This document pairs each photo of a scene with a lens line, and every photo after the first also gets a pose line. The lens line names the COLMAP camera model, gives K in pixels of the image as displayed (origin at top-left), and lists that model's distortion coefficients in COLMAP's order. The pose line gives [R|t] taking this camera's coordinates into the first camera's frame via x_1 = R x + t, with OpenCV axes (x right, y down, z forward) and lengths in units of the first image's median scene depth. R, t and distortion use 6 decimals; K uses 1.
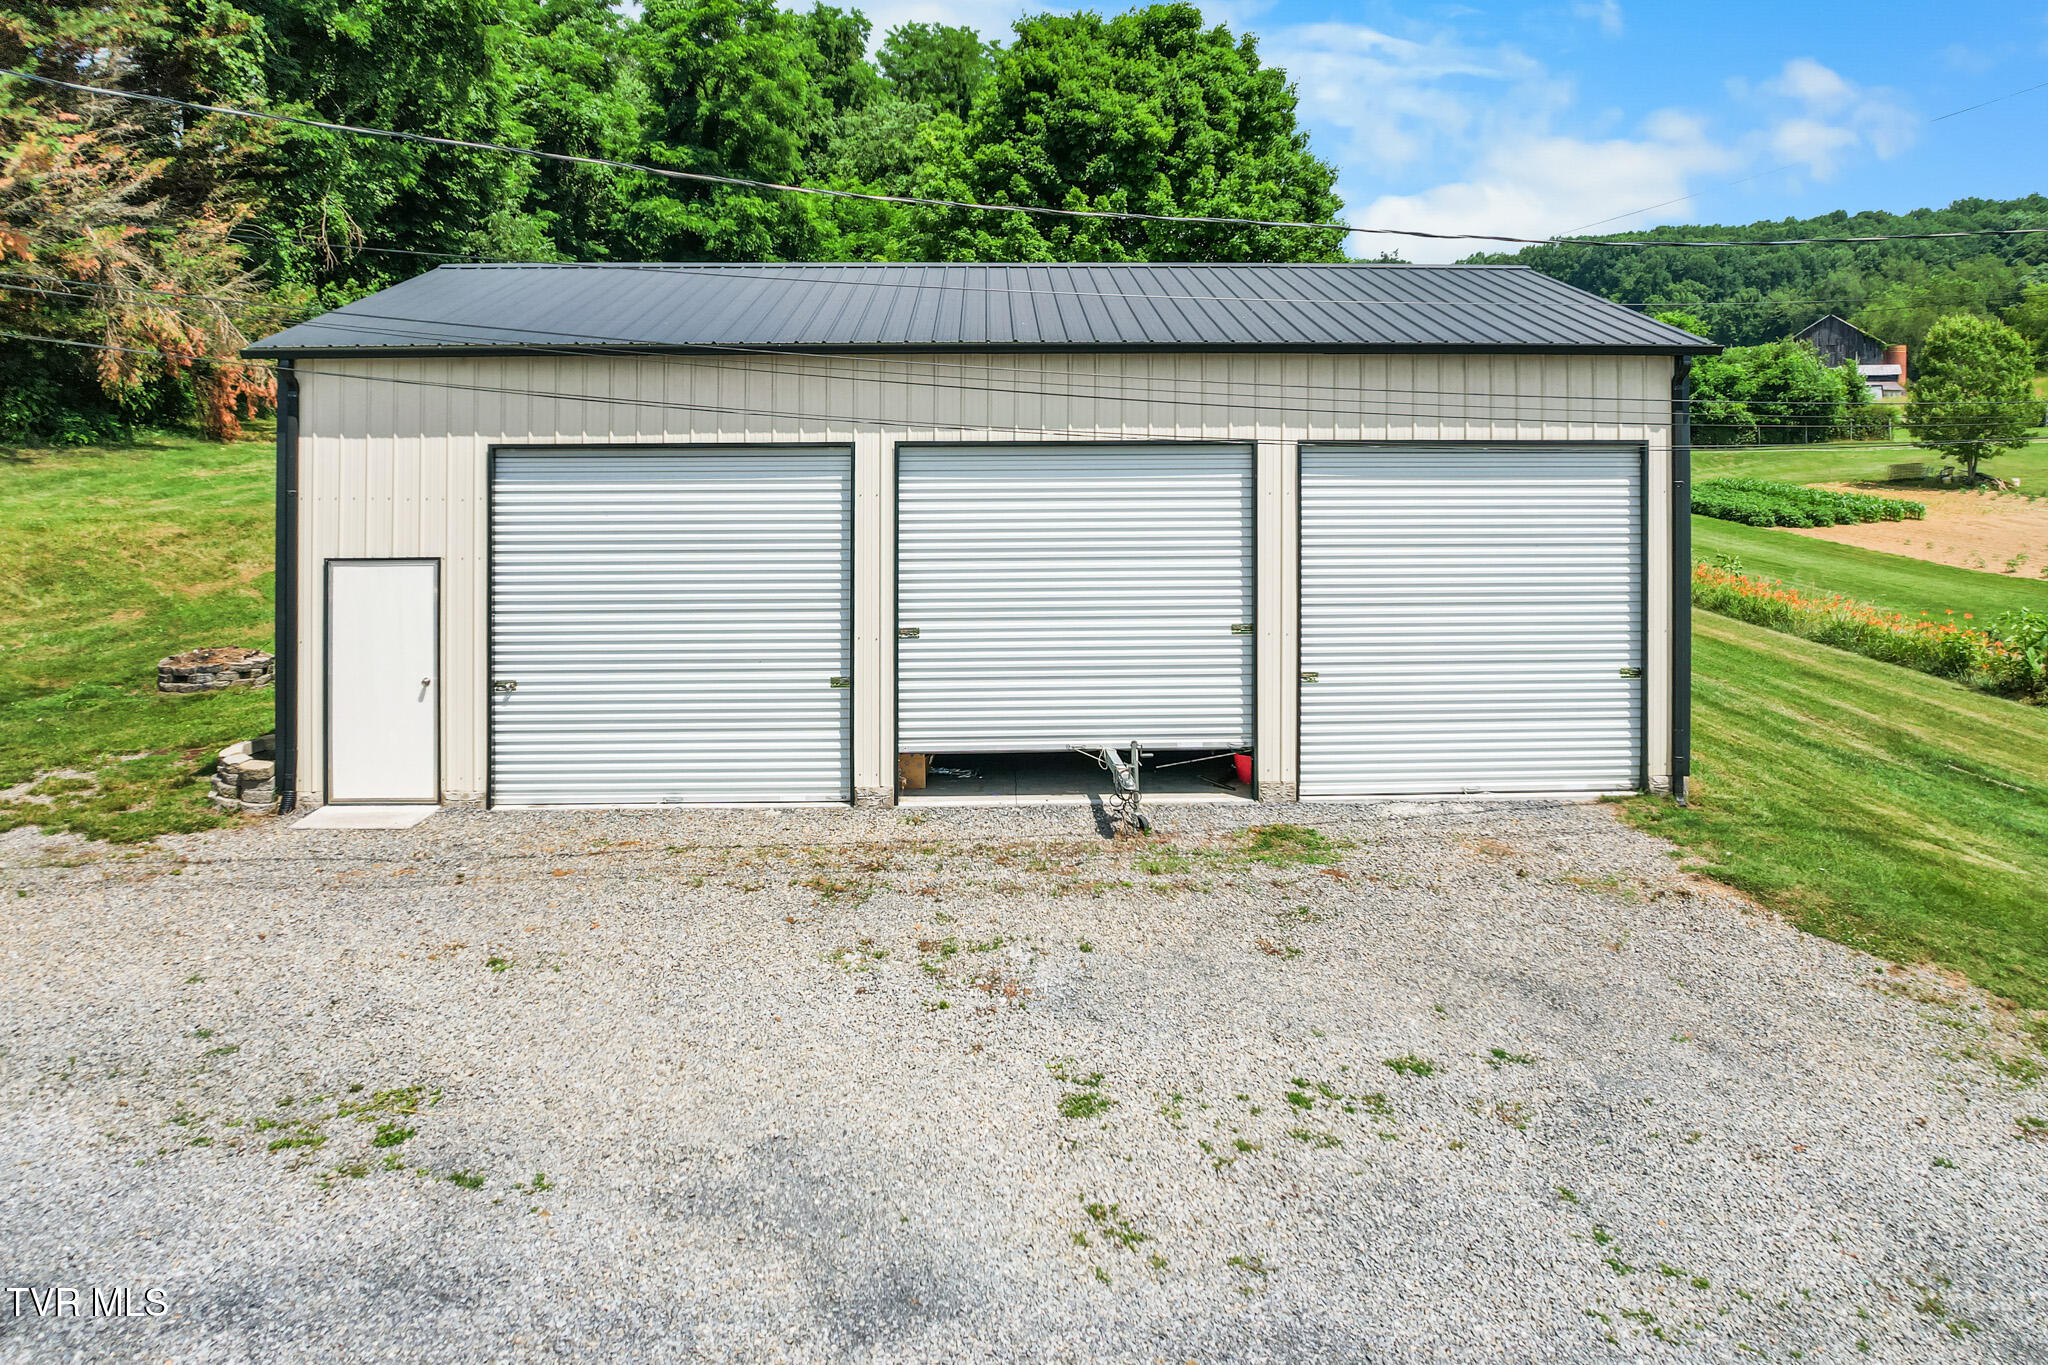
lens RADIAL K [[1368.6, 0, 1066.9], [0, 1368.6, 415.4], [0, 0, 1]] dist [-0.030143, -0.000958]
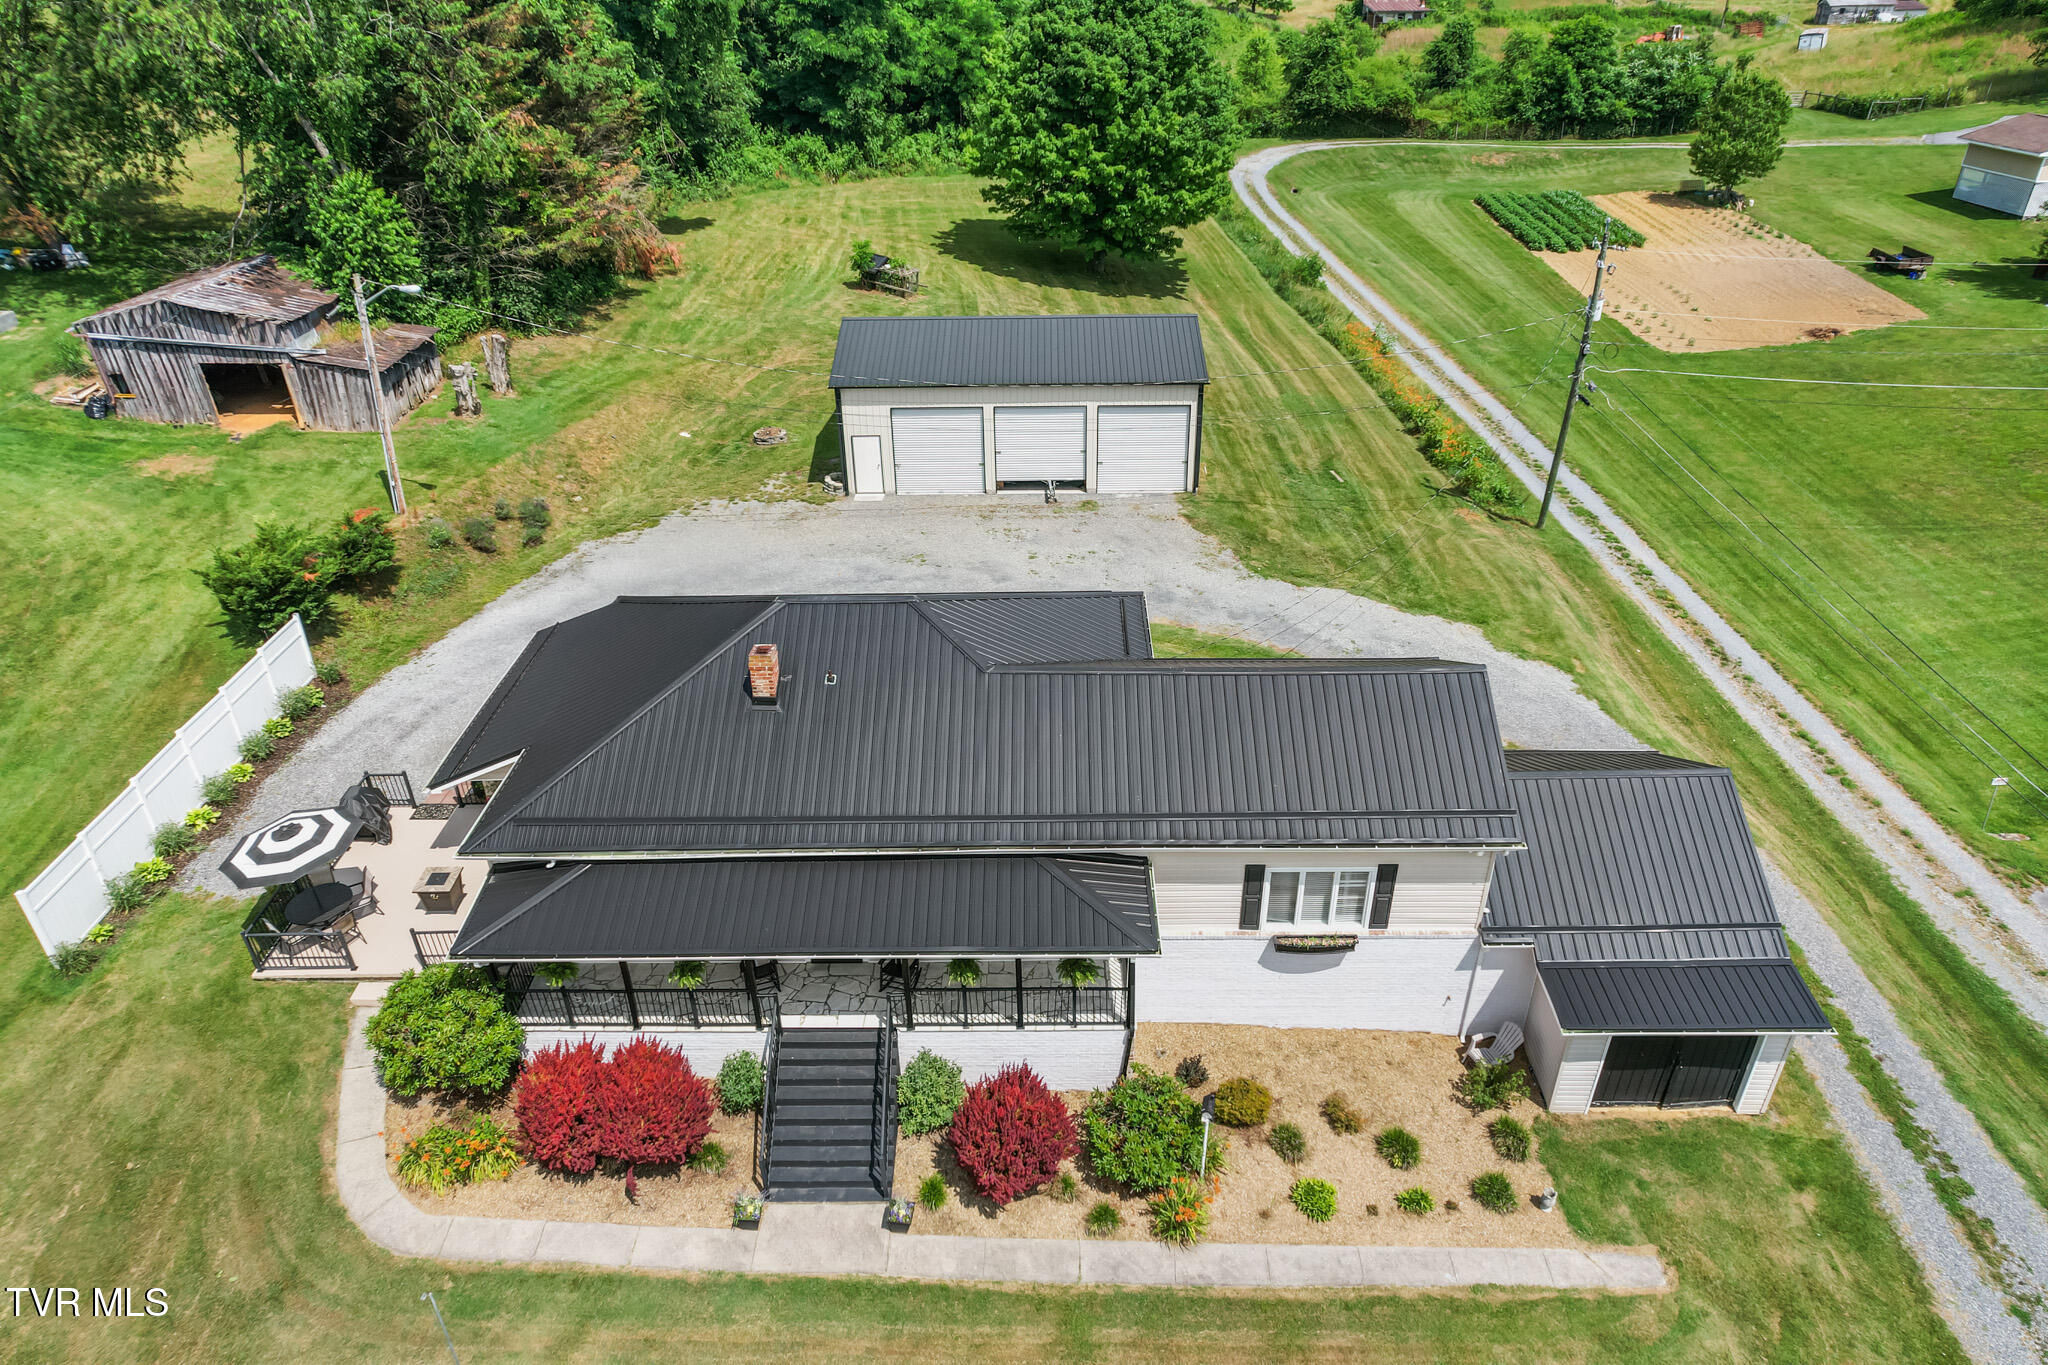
lens RADIAL K [[1311.9, 0, 1056.7], [0, 1311.9, 696.3], [0, 0, 1]] dist [-0.081889, 0.076669]
pose [[0.998705, 0.018181, -0.047519, 0.246900], [0.009091, 0.855176, 0.518258, -1.200508], [0.050060, -0.518019, 0.853903, -2.598086]]
